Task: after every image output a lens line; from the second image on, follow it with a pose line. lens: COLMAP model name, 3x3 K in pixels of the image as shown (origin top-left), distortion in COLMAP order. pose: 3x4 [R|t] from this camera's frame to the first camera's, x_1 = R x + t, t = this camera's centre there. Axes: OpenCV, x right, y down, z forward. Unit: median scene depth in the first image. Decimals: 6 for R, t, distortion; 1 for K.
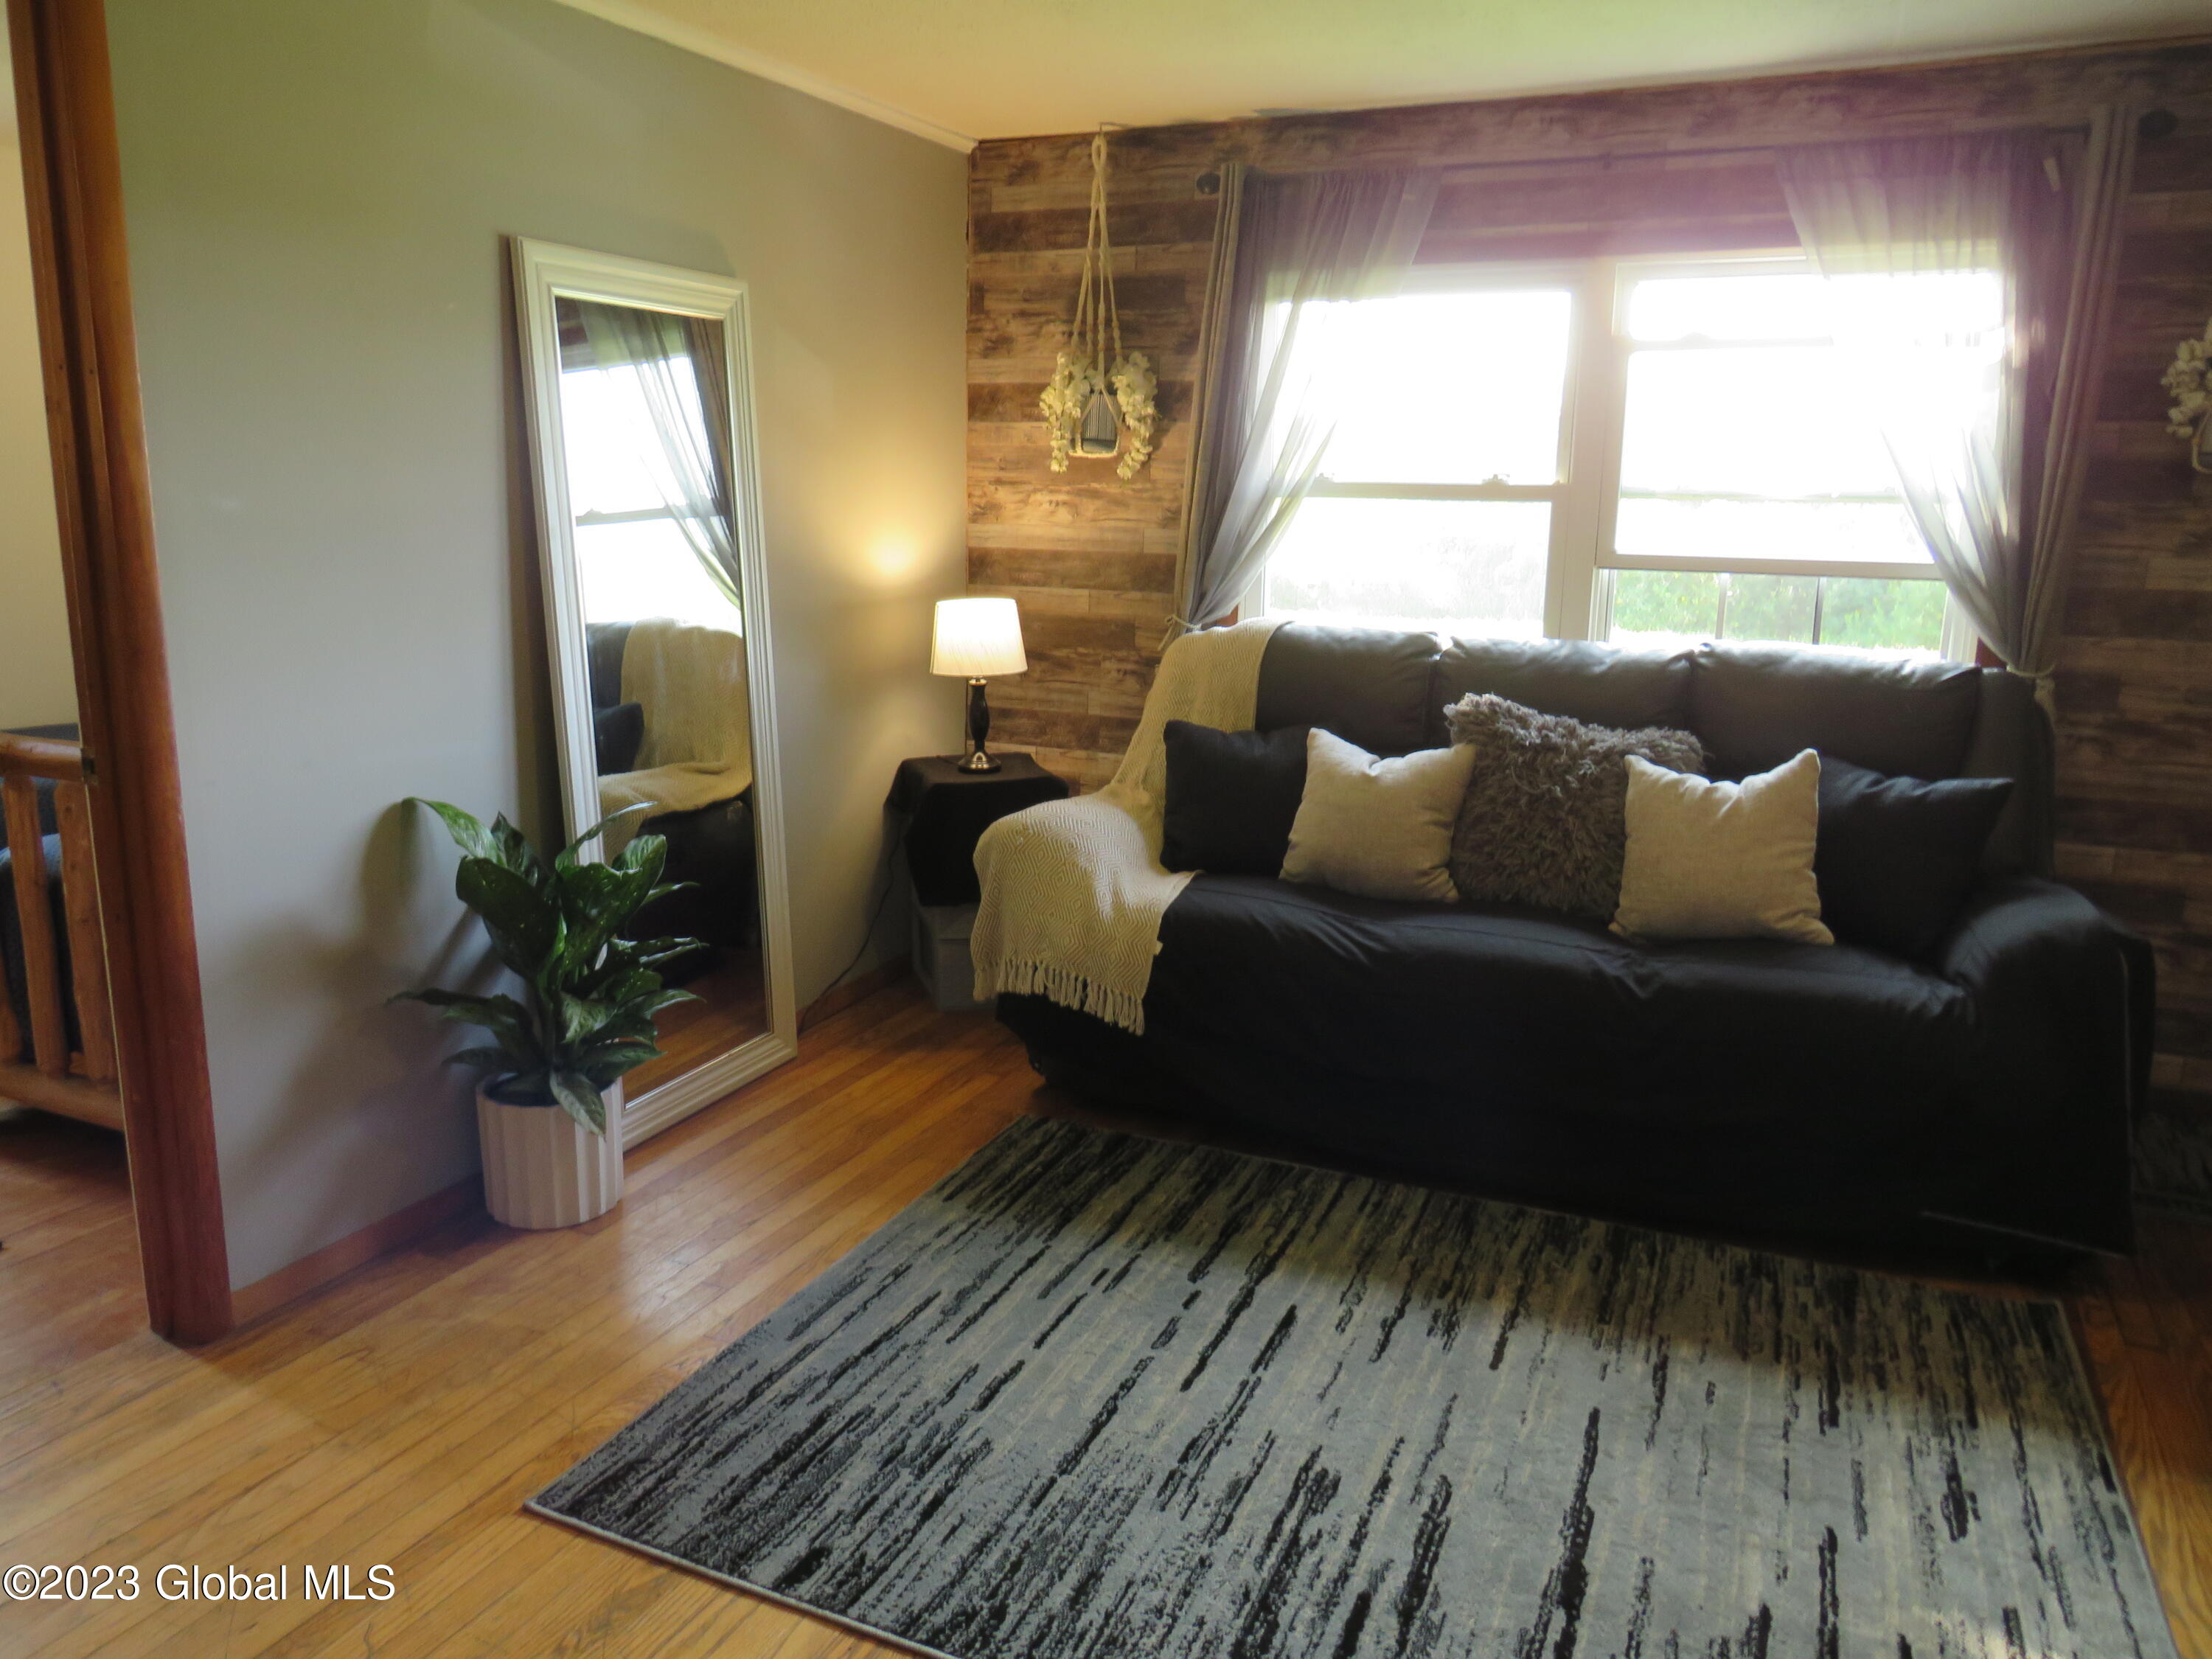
lens RADIAL K [[1583.4, 0, 1089.9], [0, 1583.4, 832.1], [0, 0, 1]] dist [-0.031831, 0.017032]
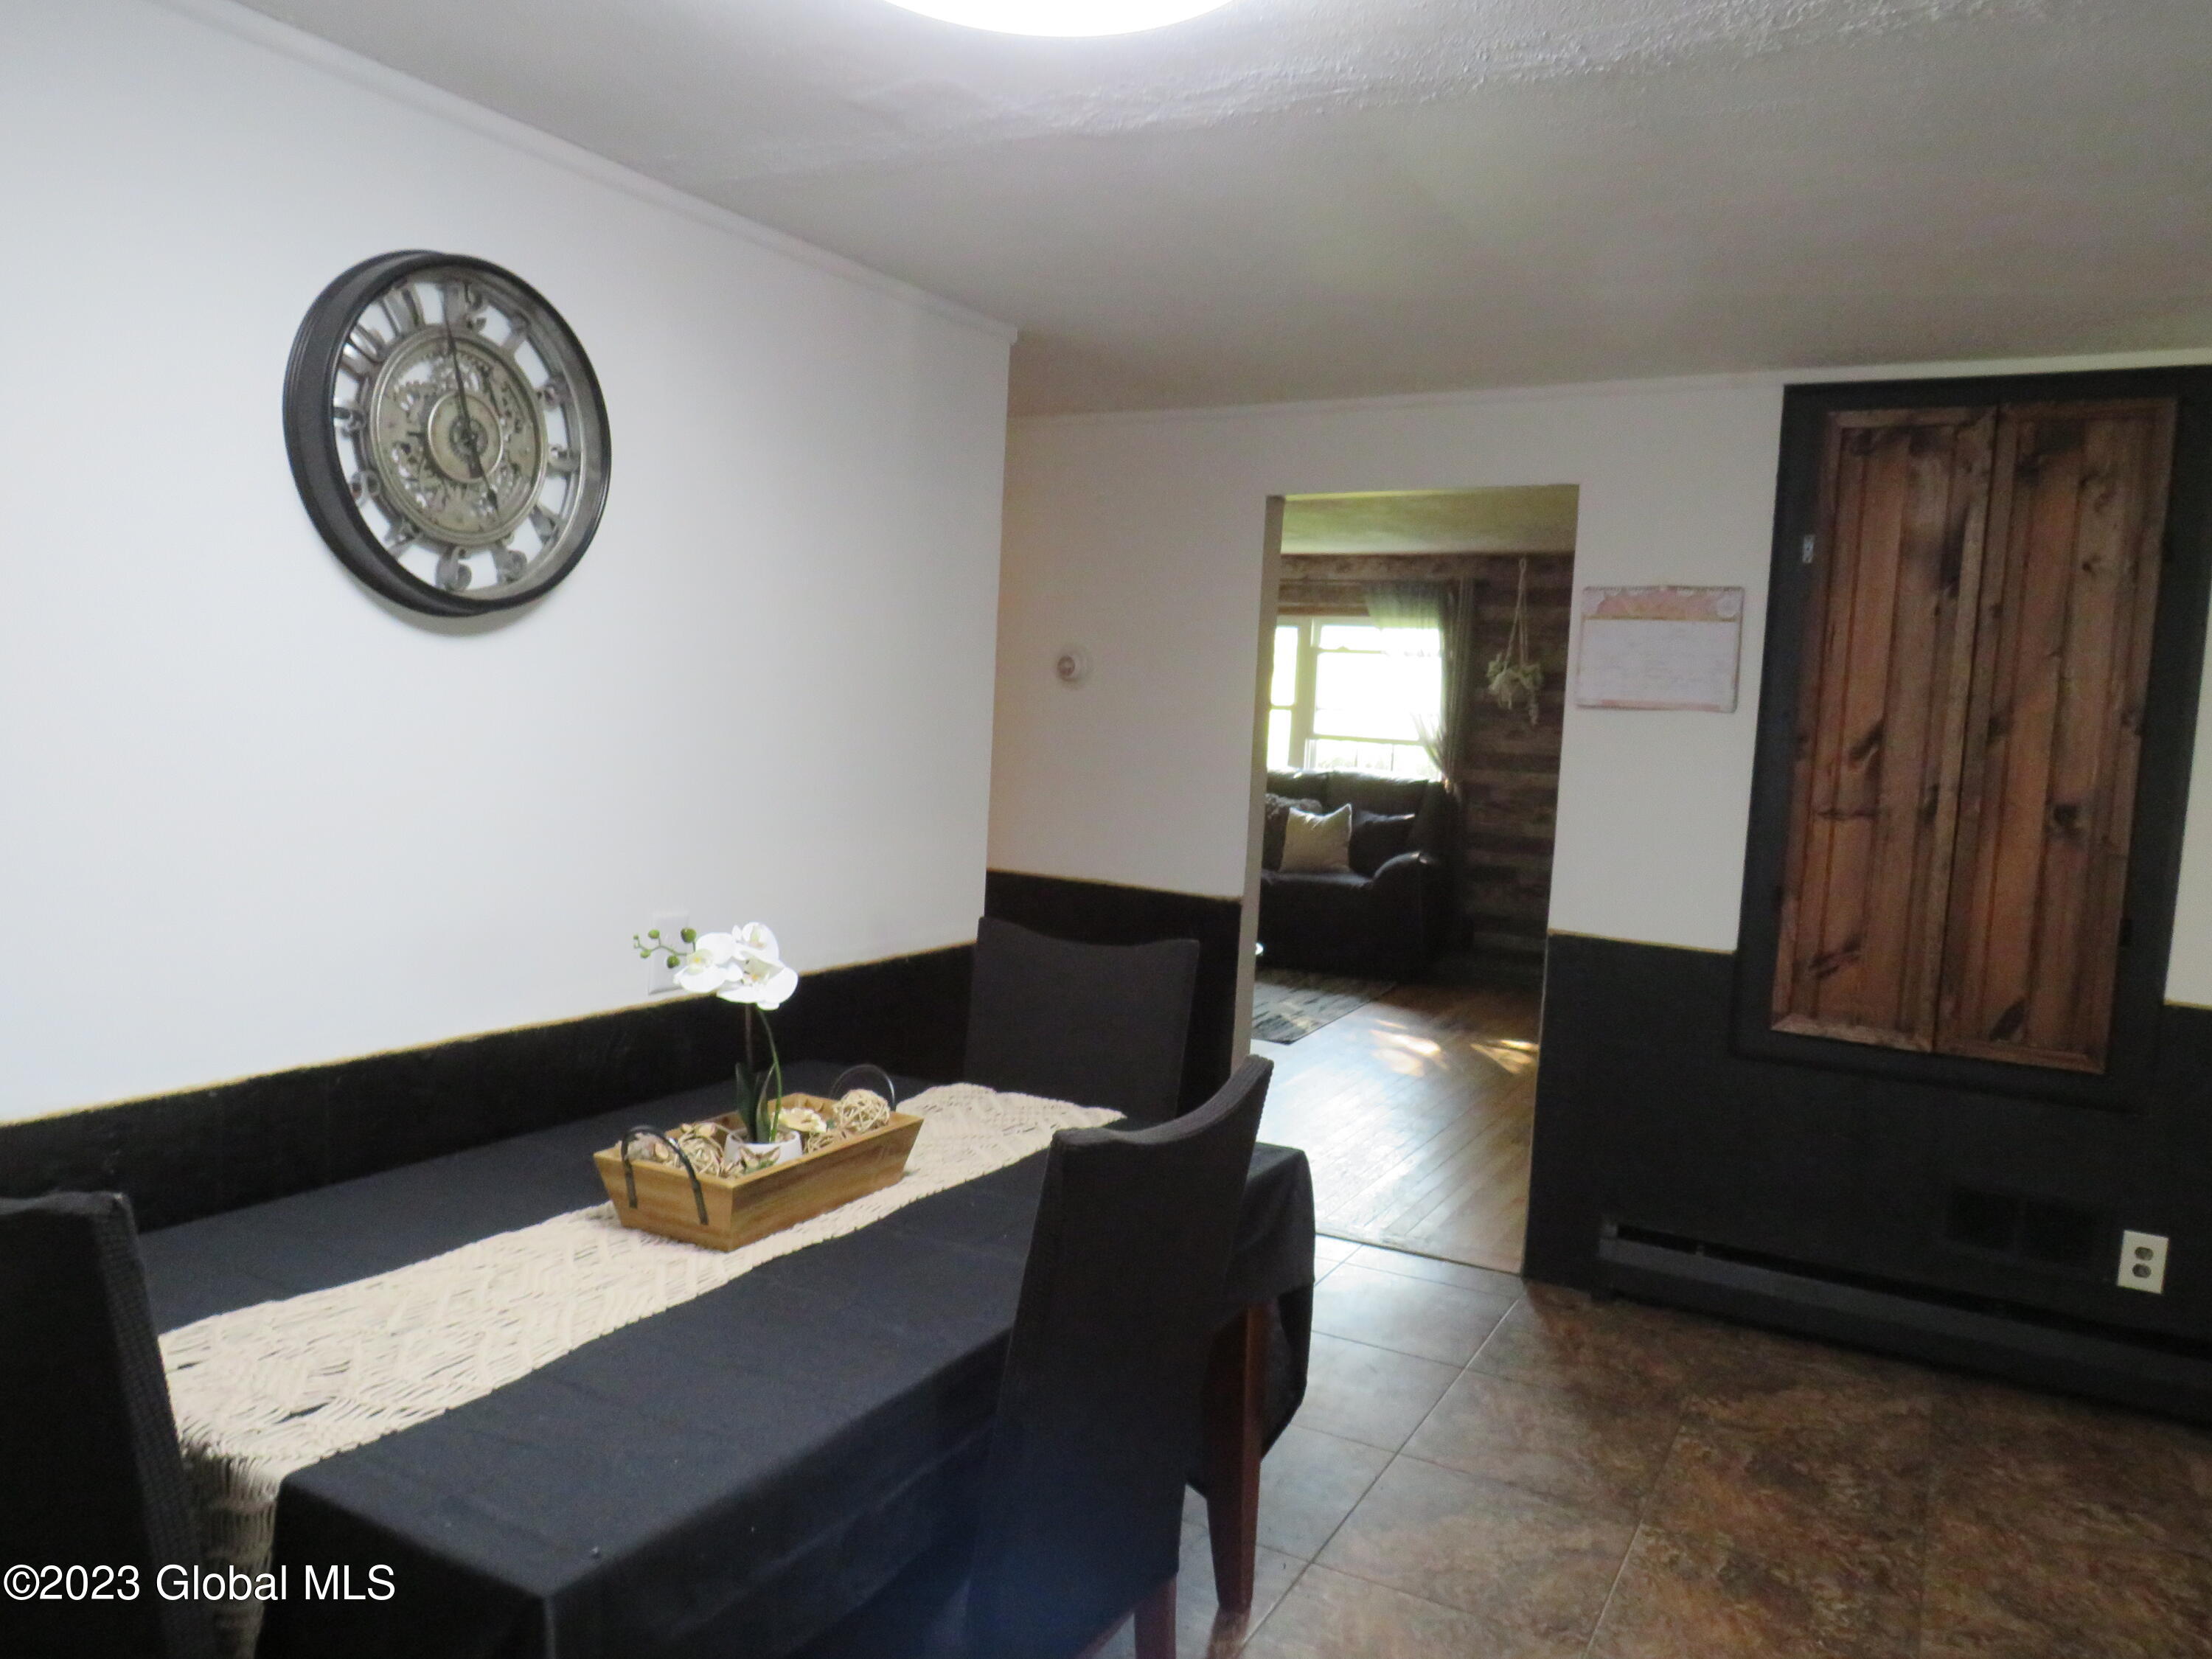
lens RADIAL K [[1583.4, 0, 1089.9], [0, 1583.4, 832.1], [0, 0, 1]] dist [-0.031831, 0.017032]
pose [[0.996514, 0.034218, -0.076083, 0.202089], [-0.042533, 0.992964, -0.110512, 0.291968], [0.071766, 0.113362, 0.990958, -1.609891]]
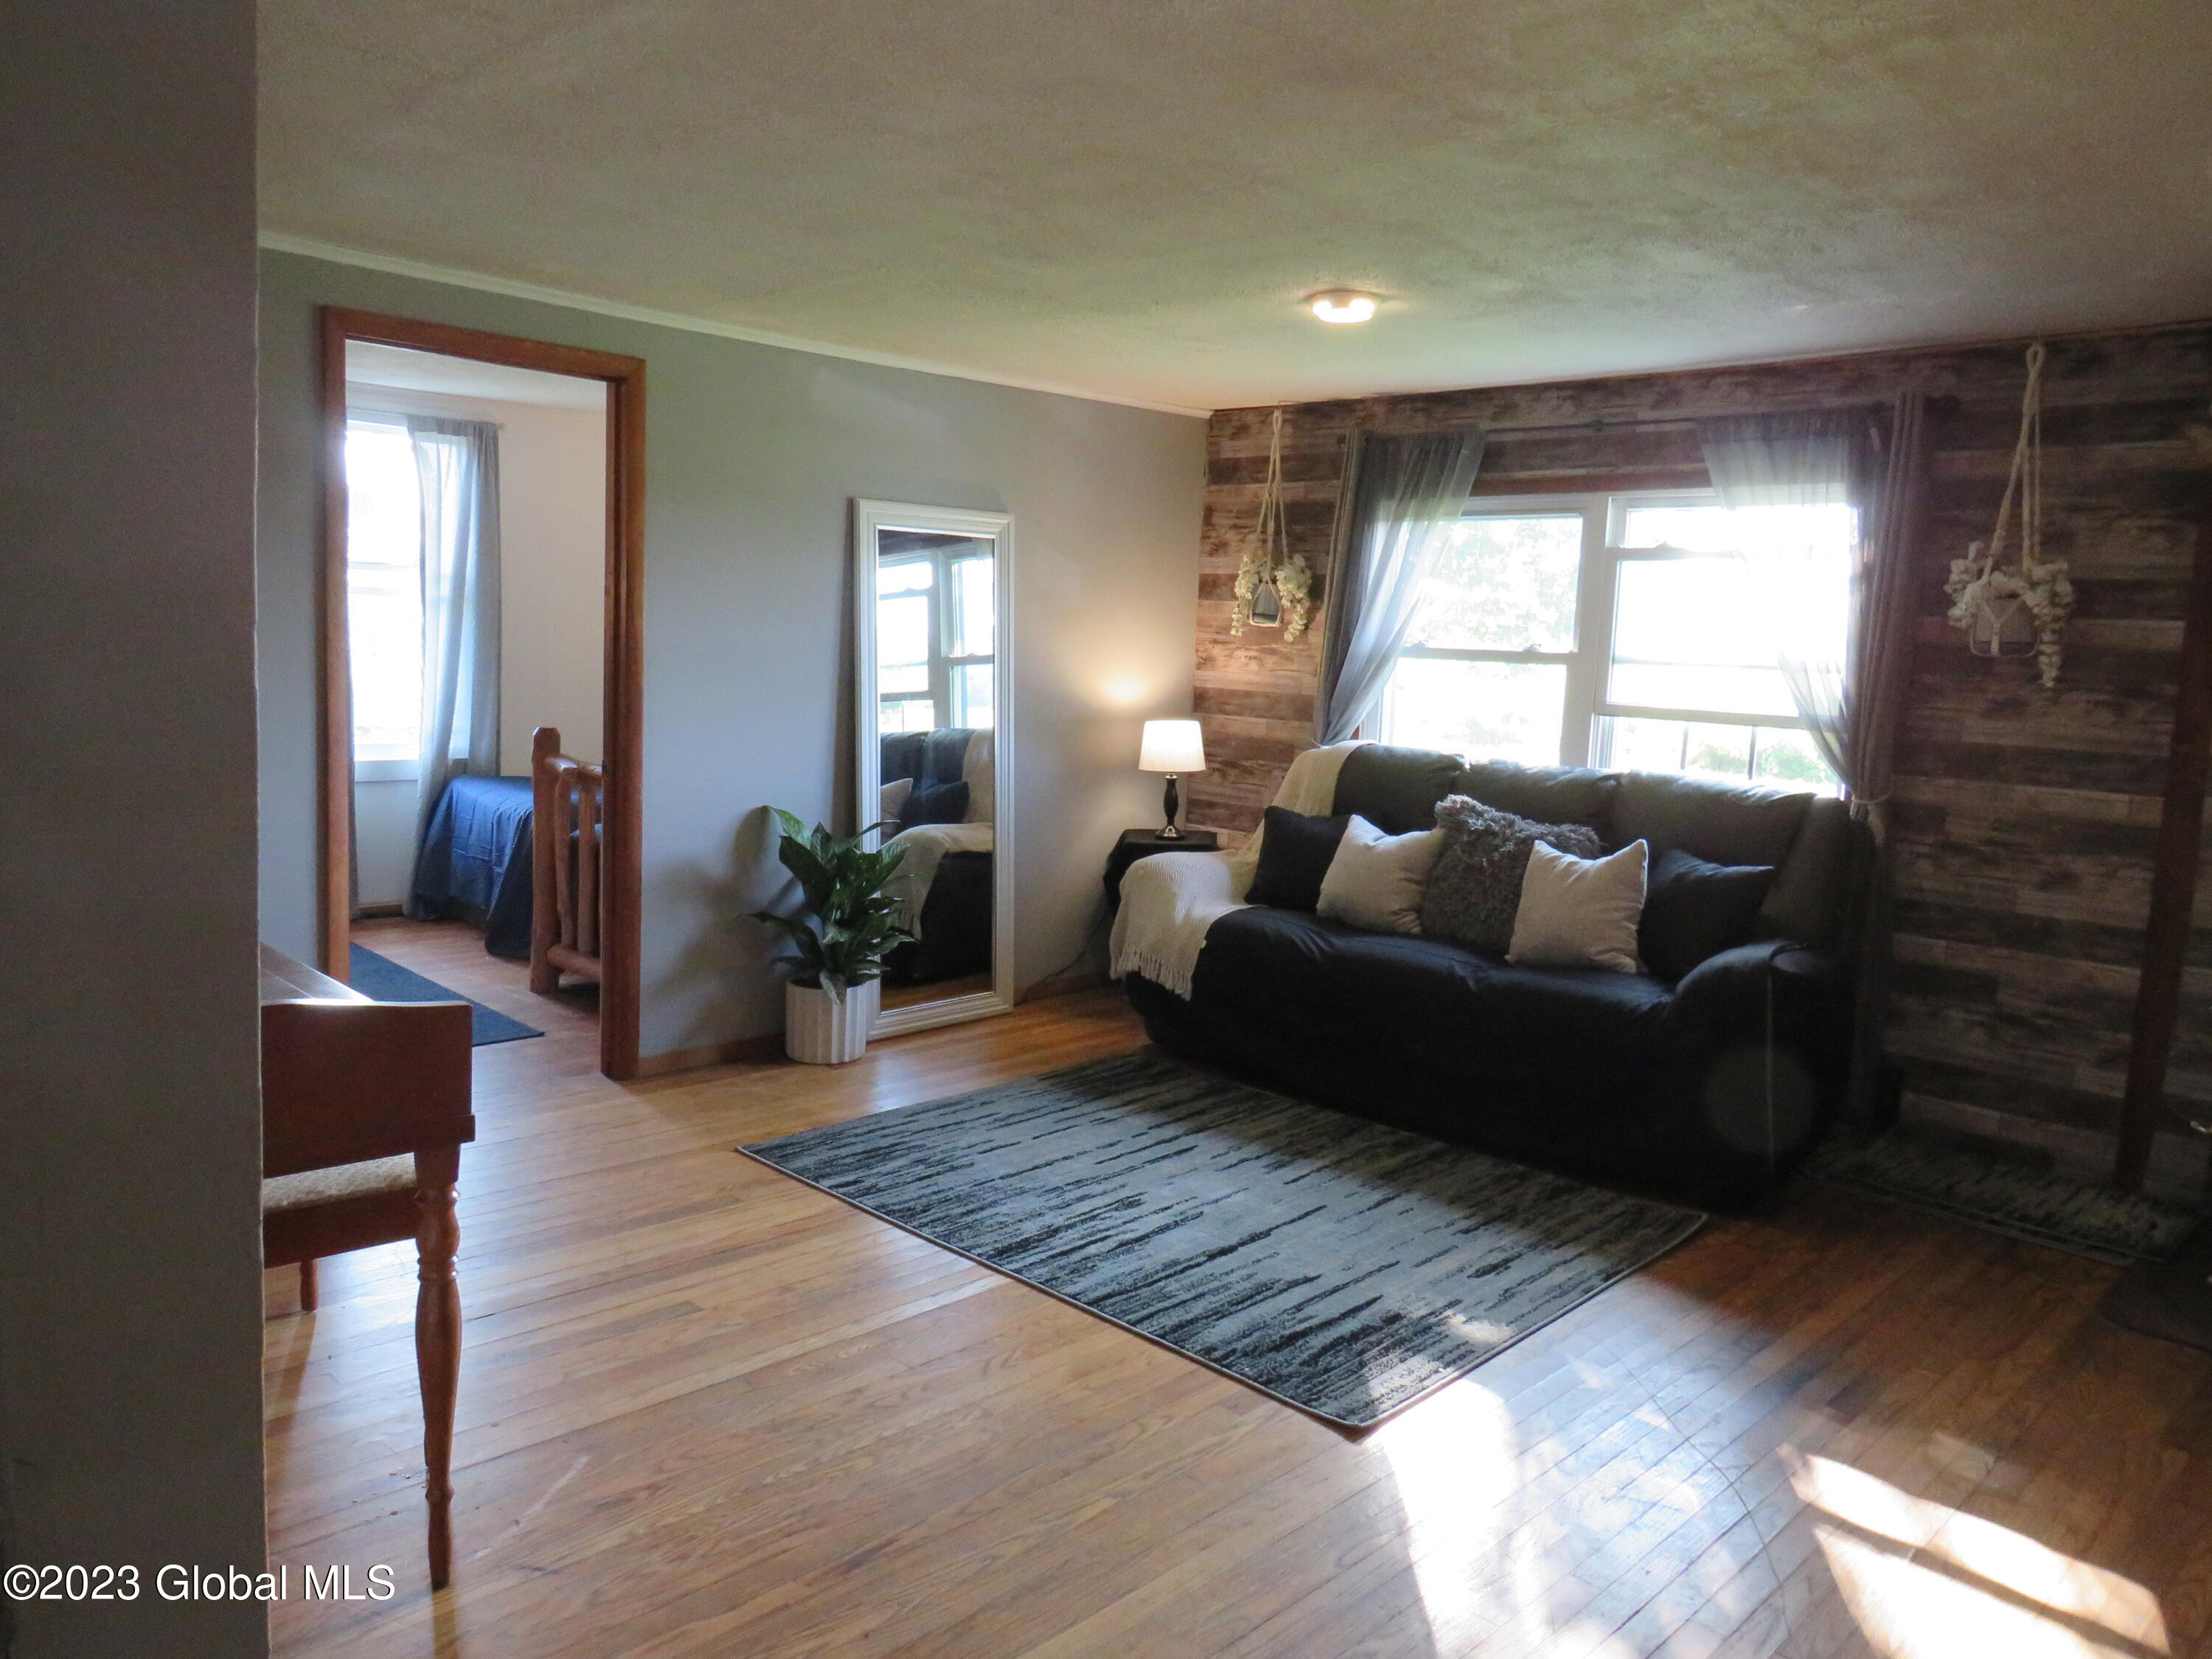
lens RADIAL K [[1583.4, 0, 1089.9], [0, 1583.4, 832.1], [0, 0, 1]] dist [-0.031831, 0.017032]
pose [[0.938150, 0.065786, -0.339923, 0.433154], [-0.098311, 0.991987, -0.079346, 0.094194], [0.331980, 0.107857, 0.937100, -0.458944]]
